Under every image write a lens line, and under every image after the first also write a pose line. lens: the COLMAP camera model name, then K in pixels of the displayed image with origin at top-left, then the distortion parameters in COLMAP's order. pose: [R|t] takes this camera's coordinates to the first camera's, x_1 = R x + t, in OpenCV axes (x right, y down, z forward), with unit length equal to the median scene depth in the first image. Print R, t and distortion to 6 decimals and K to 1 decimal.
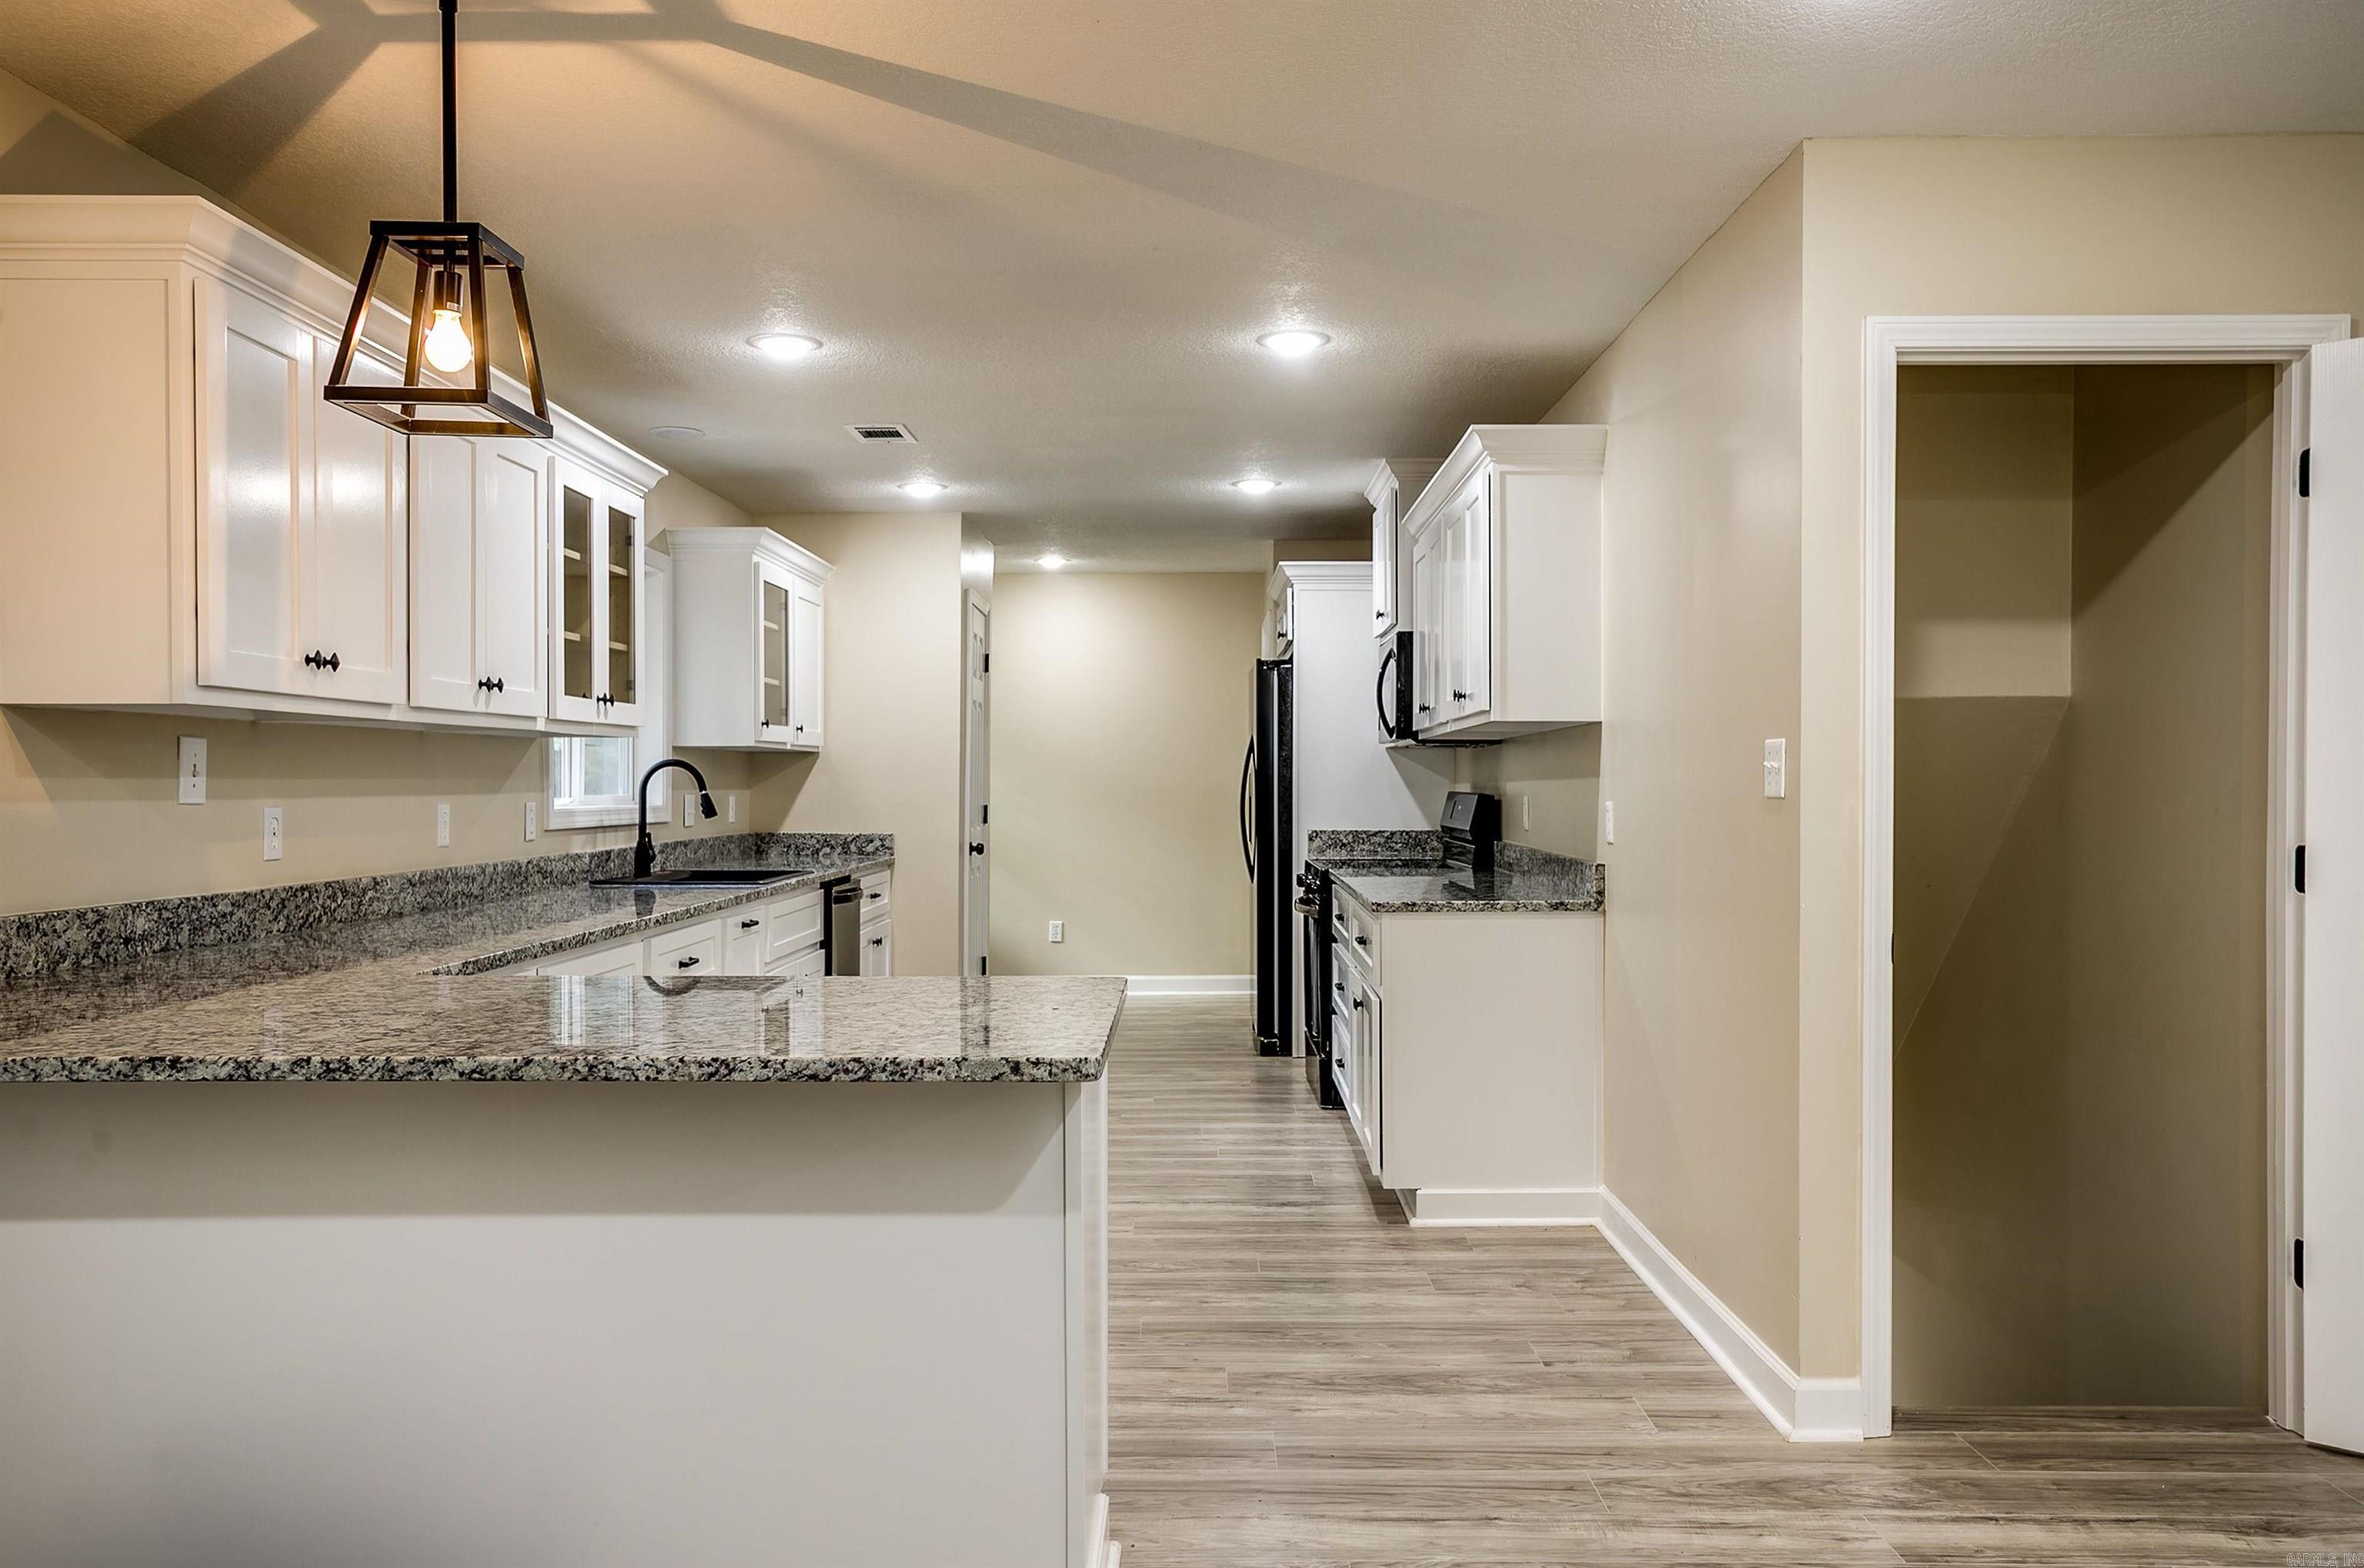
lens RADIAL K [[1763.8, 0, 1187.9], [0, 1763.8, 798.4], [0, 0, 1]] dist [-0.006680, 0.004827]
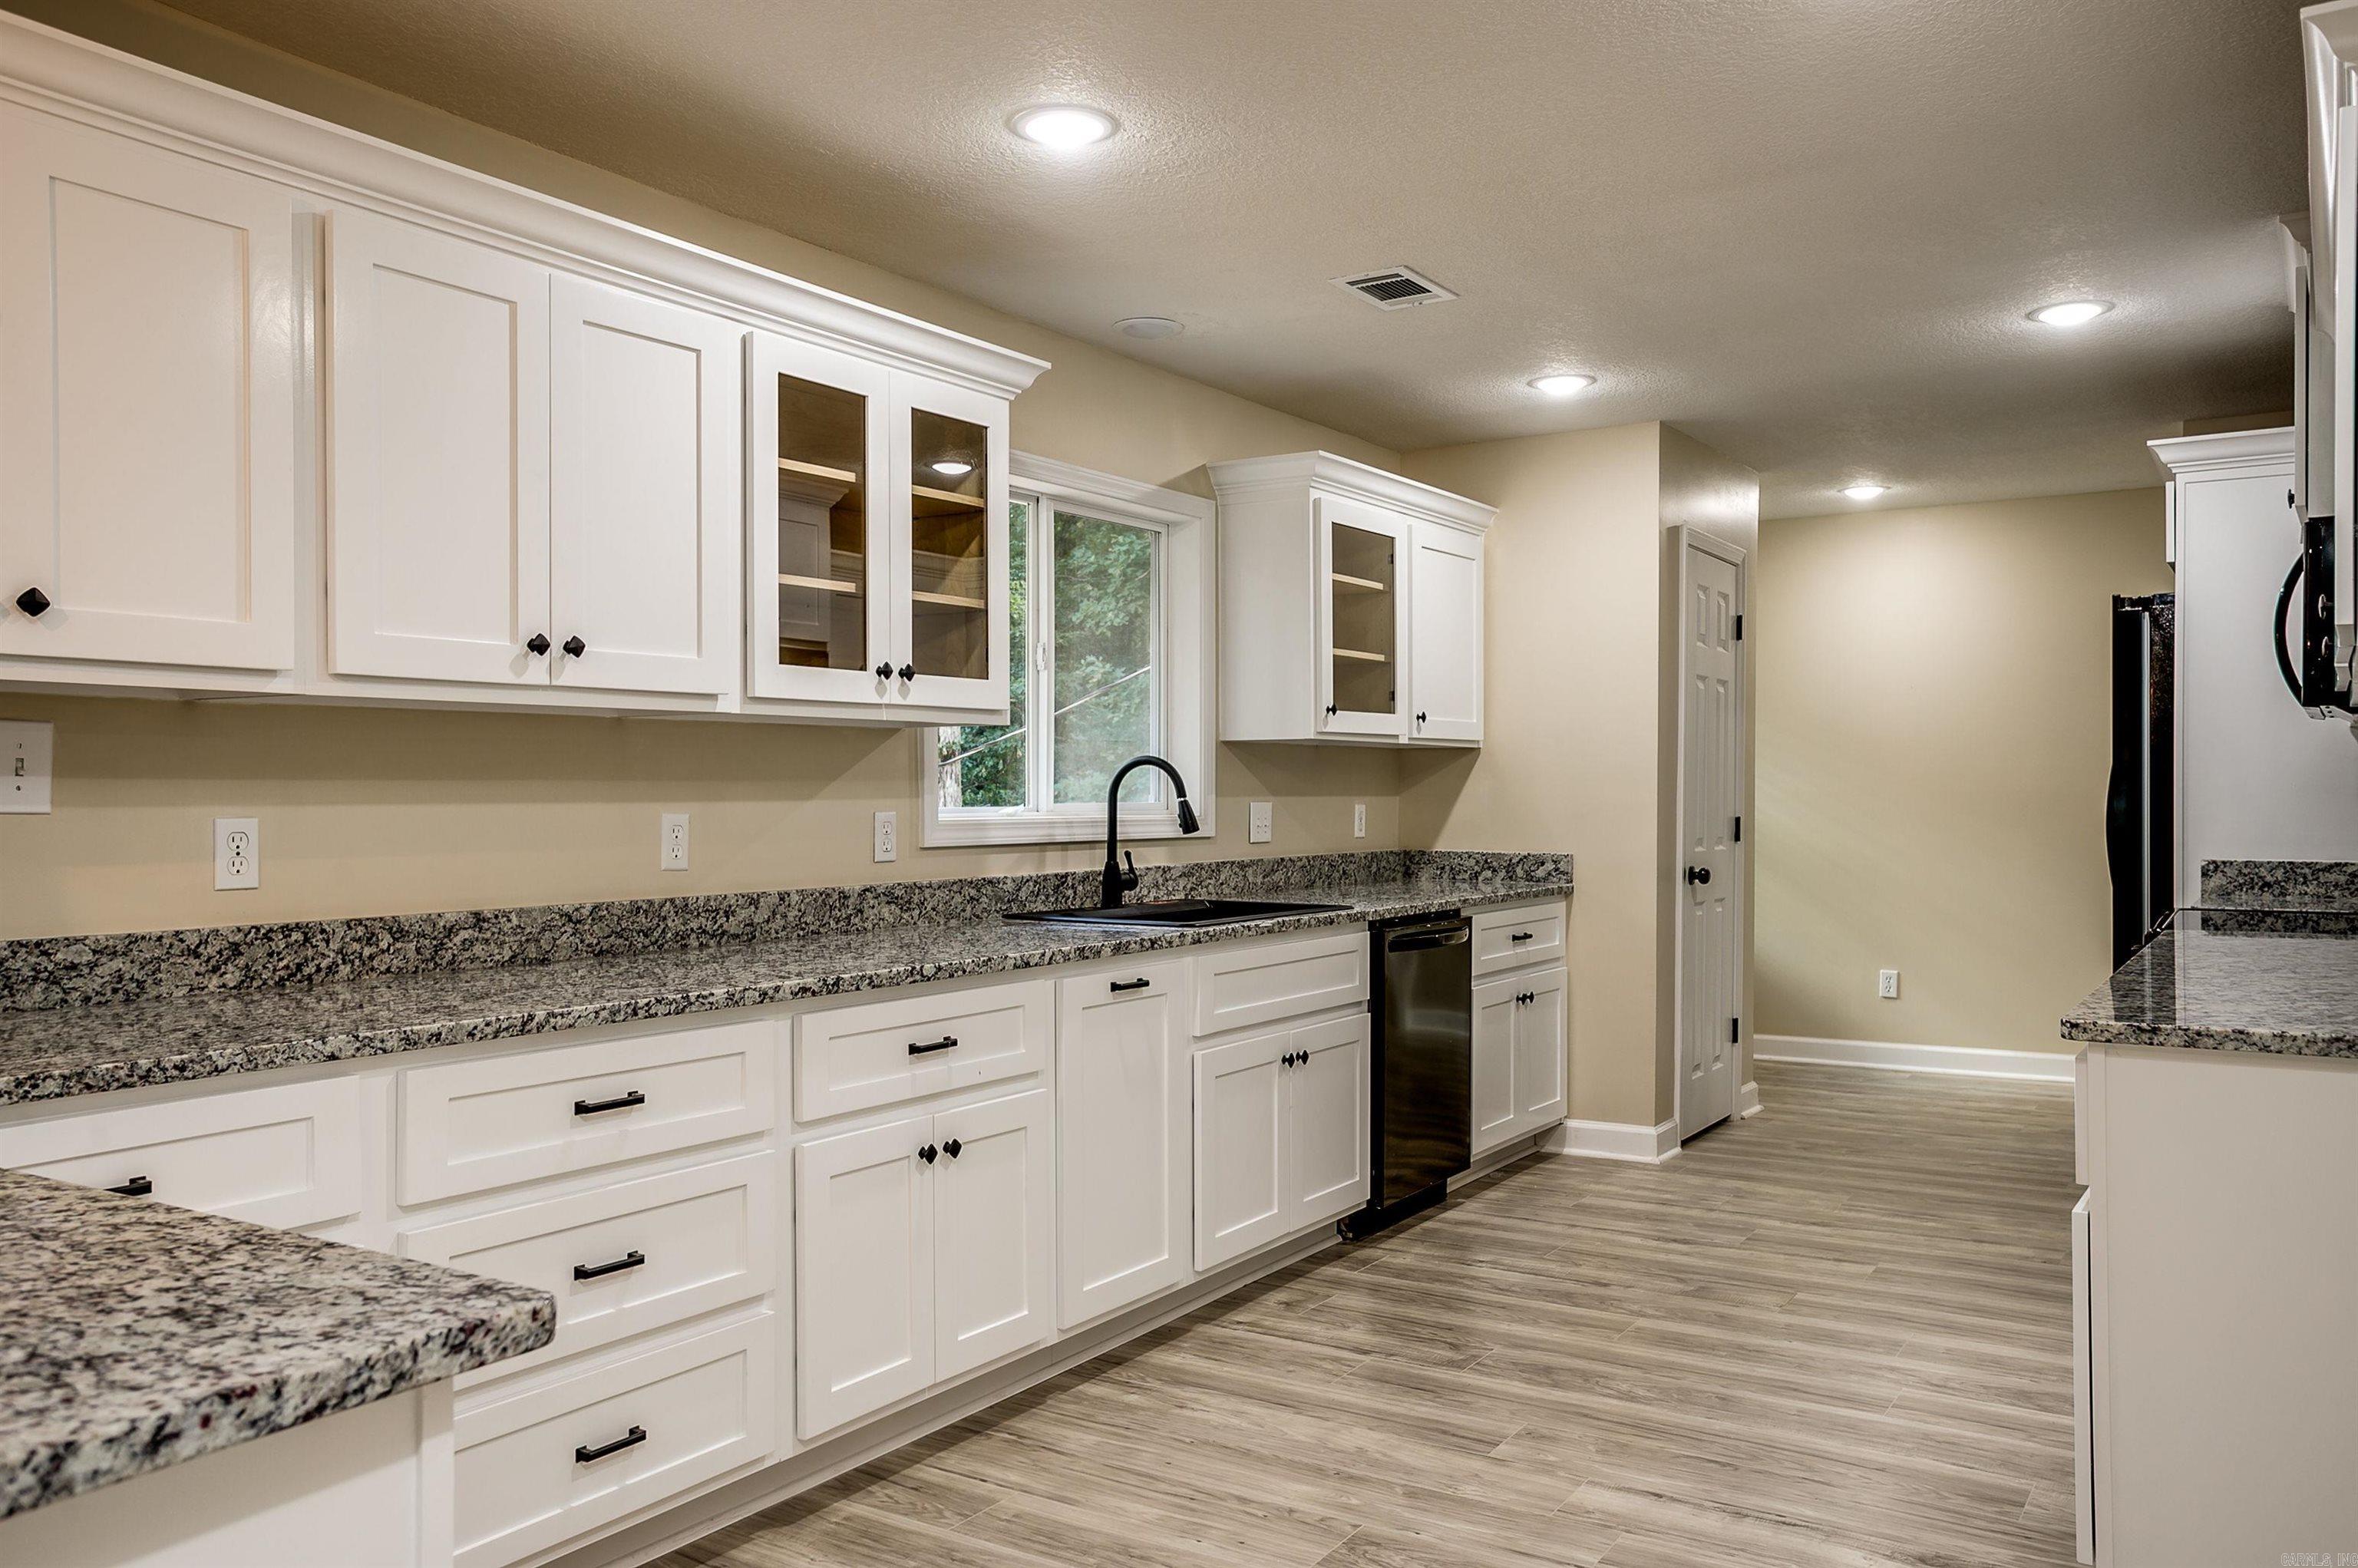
lens RADIAL K [[1759.4, 0, 1184.9], [0, 1759.4, 798.3], [0, 0, 1]] dist [-0.006680, 0.004827]
pose [[0.845715, 0.000872, -0.533634, 0.129591], [-0.003199, 0.999989, -0.003436, -0.001199], [0.533625, 0.004613, 0.845709, 0.364169]]
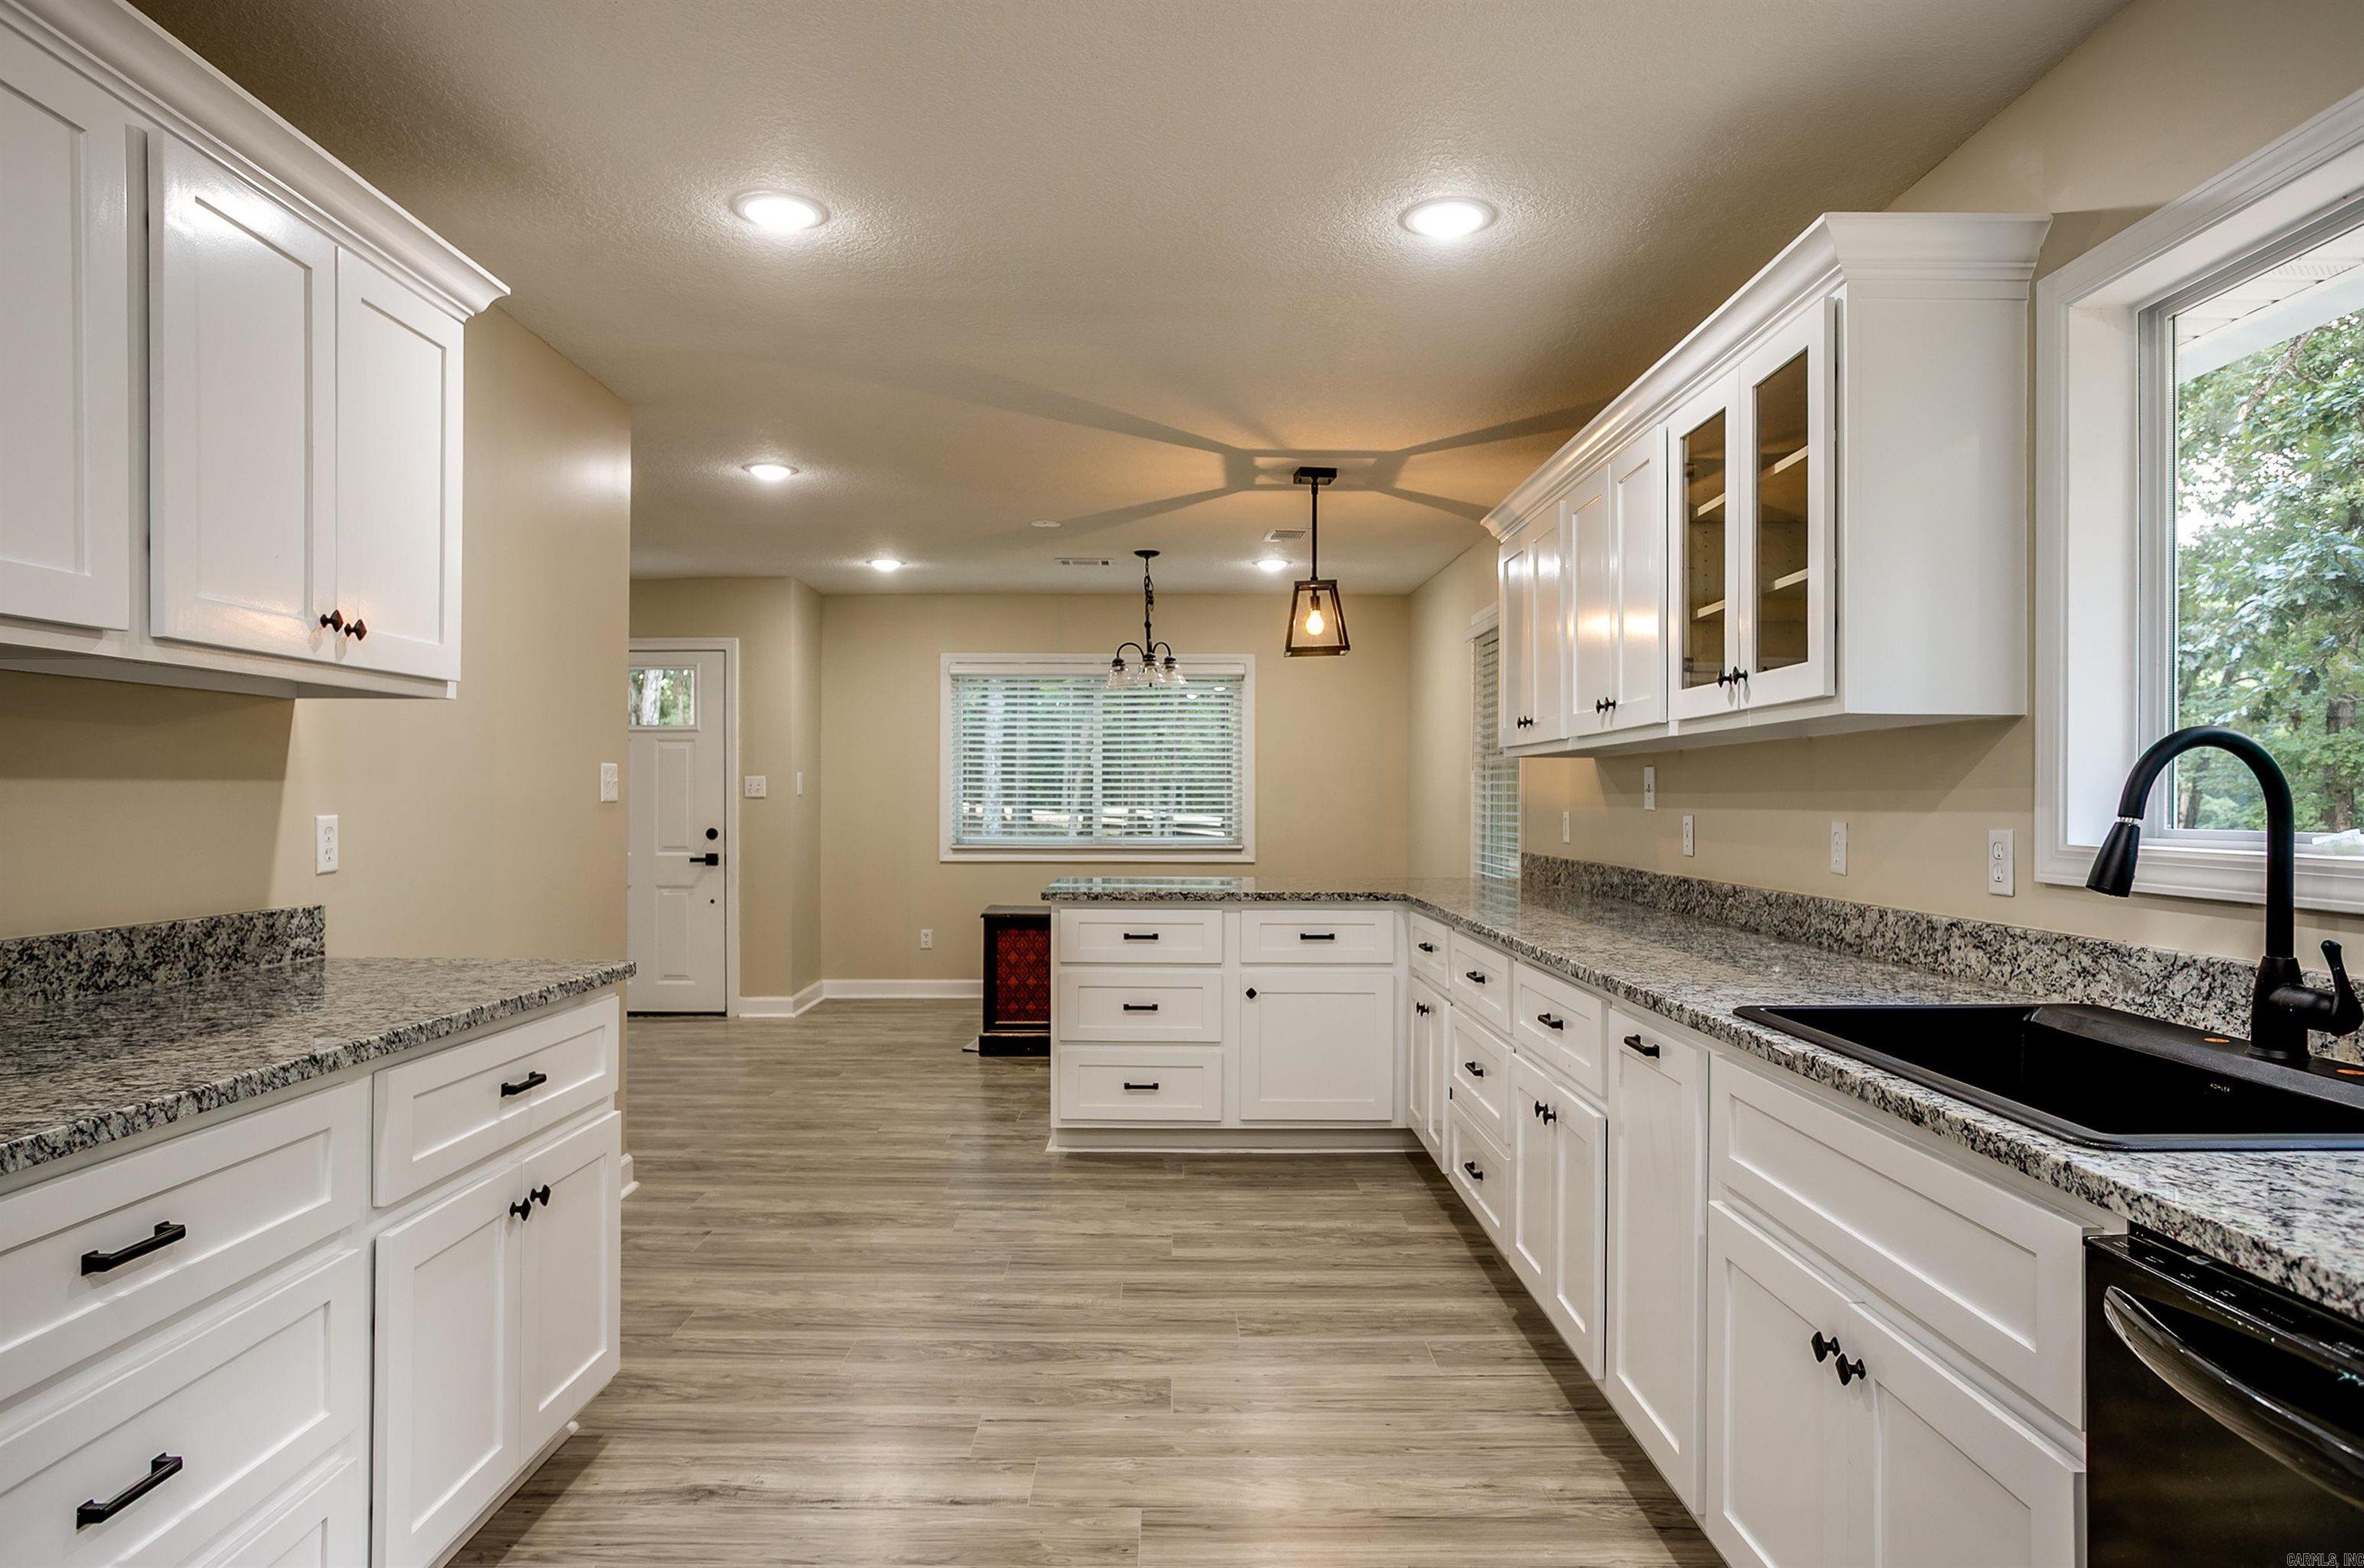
lens RADIAL K [[1509.2, 0, 1182.0], [0, 1509.2, 784.0], [0, 0, 1]] dist [-0.027610, 0.001729]
pose [[-0.999961, -0.003640, -0.008082, -0.086171], [-0.003637, 0.999993, -0.000409, -0.009823], [0.008084, -0.000380, -0.999967, 1.298426]]
